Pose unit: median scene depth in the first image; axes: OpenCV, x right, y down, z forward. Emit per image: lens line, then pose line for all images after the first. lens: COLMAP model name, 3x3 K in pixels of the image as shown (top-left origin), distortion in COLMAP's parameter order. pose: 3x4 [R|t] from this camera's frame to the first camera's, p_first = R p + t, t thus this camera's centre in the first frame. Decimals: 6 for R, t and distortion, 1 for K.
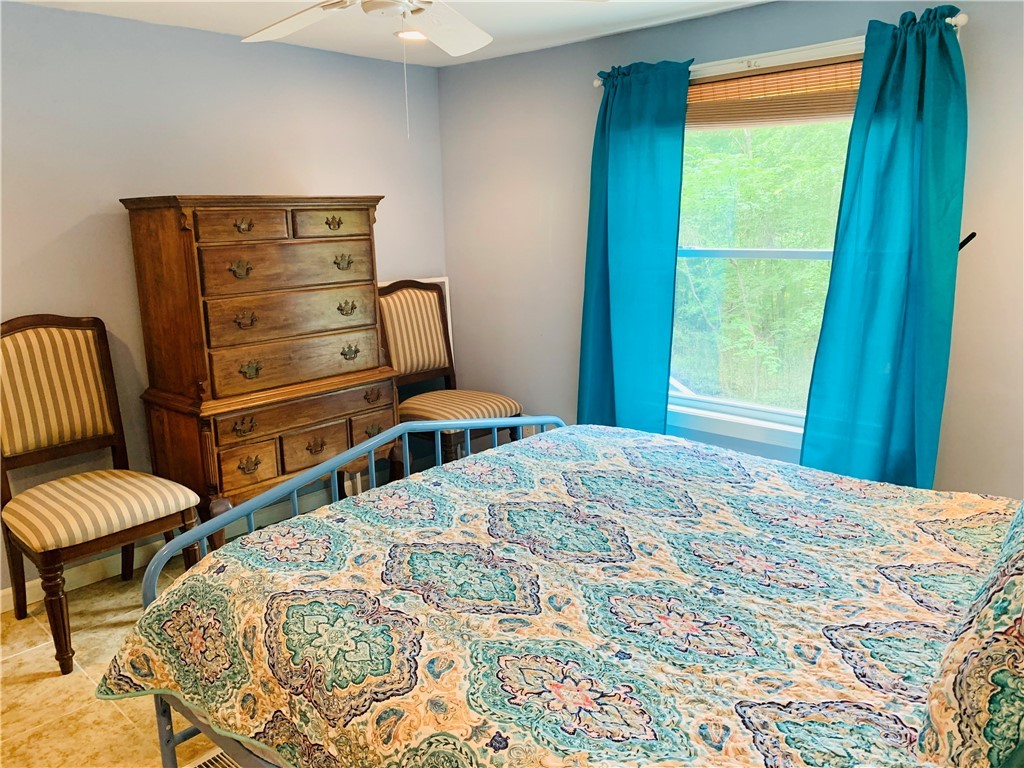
lens RADIAL K [[778.9, 0, 502.1], [0, 778.9, 385.8], [0, 0, 1]] dist [0.054673, -0.061201]
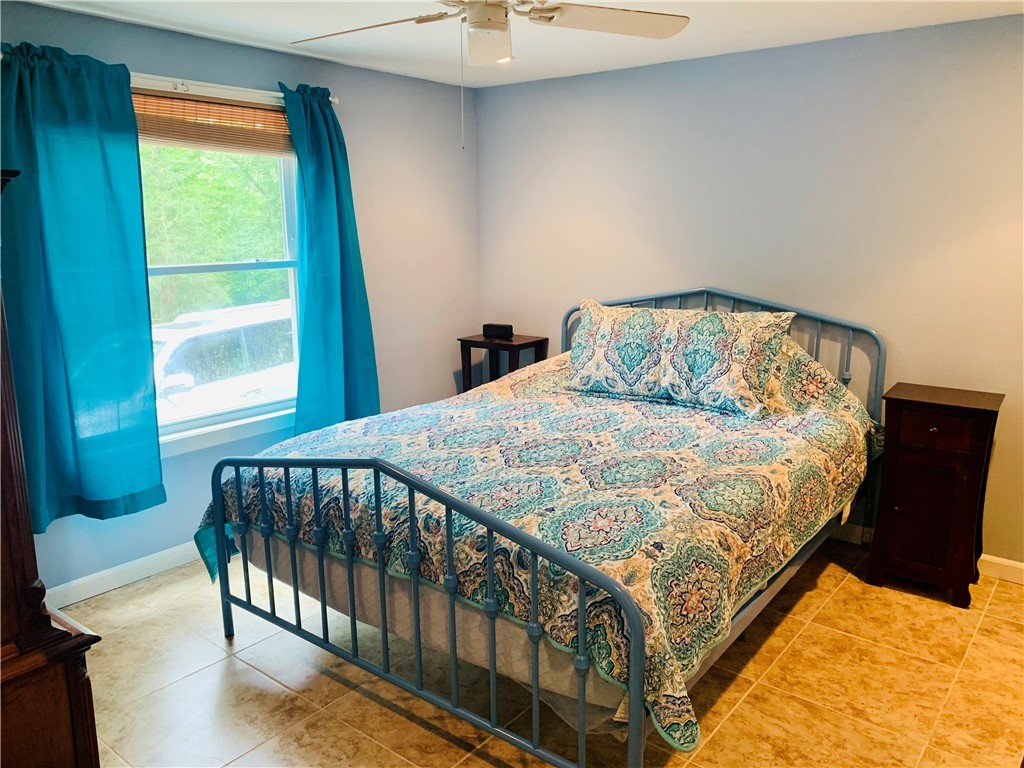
lens RADIAL K [[778.9, 0, 510.0], [0, 778.9, 375.8], [0, 0, 1]] dist [0.054673, -0.061201]
pose [[-0.077660, -0.175008, 0.981500, -0.979995], [0.230196, 0.954724, 0.188447, -0.171191], [-0.970040, 0.240572, -0.033858, 0.853135]]
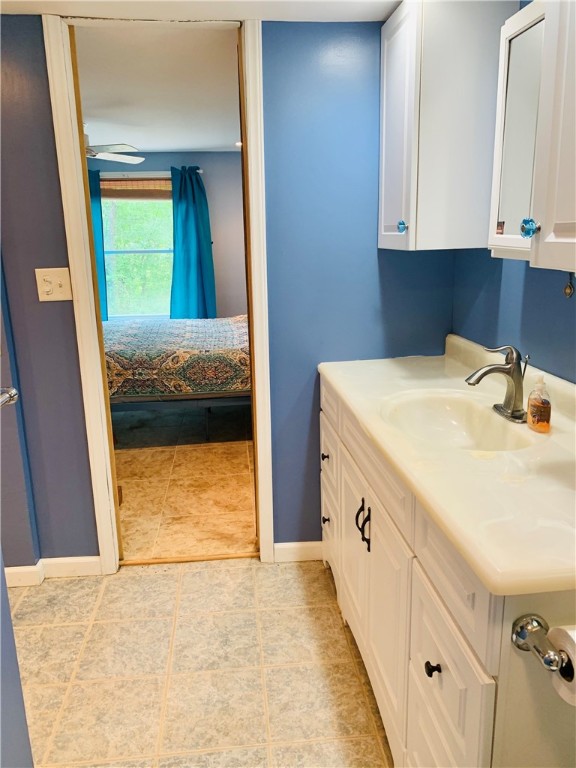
lens RADIAL K [[584.1, 0, 292.2], [0, 584.1, 383.3], [0, 0, 1]] dist [0.054673, -0.061201]
pose [[0.643870, -0.178529, 0.744015, -1.036660], [0.173790, 0.981106, 0.085021, 0.211277], [-0.745136, 0.074560, 0.662731, -0.716003]]
